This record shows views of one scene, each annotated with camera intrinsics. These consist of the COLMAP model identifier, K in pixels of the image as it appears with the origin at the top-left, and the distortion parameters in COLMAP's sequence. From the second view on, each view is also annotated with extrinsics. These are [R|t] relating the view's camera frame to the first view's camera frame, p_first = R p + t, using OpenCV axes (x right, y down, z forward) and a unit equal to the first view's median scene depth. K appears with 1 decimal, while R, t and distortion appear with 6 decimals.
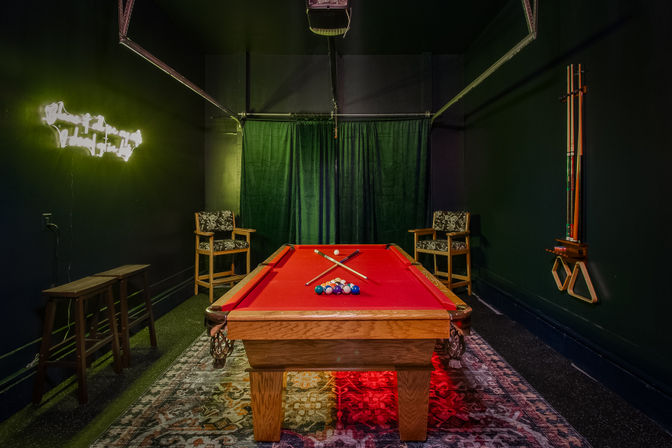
lens RADIAL K [[345.3, 0, 338.6], [0, 345.3, 190.4], [0, 0, 1]] dist [0.020298, -0.000297]
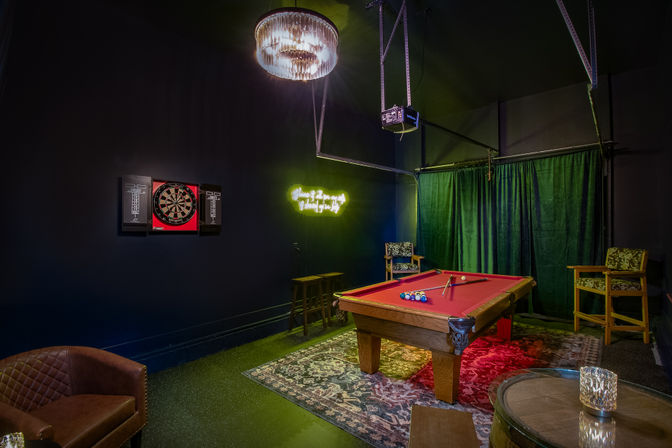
lens RADIAL K [[313.8, 0, 332.7], [0, 313.8, 228.0], [0, 0, 1]] dist [0.000688, -0.000182]
pose [[0.740489, -0.008166, -0.672019, 0.299469], [0.024963, 0.999570, 0.015360, -0.023939], [0.671605, -0.028149, 0.740374, -0.118873]]
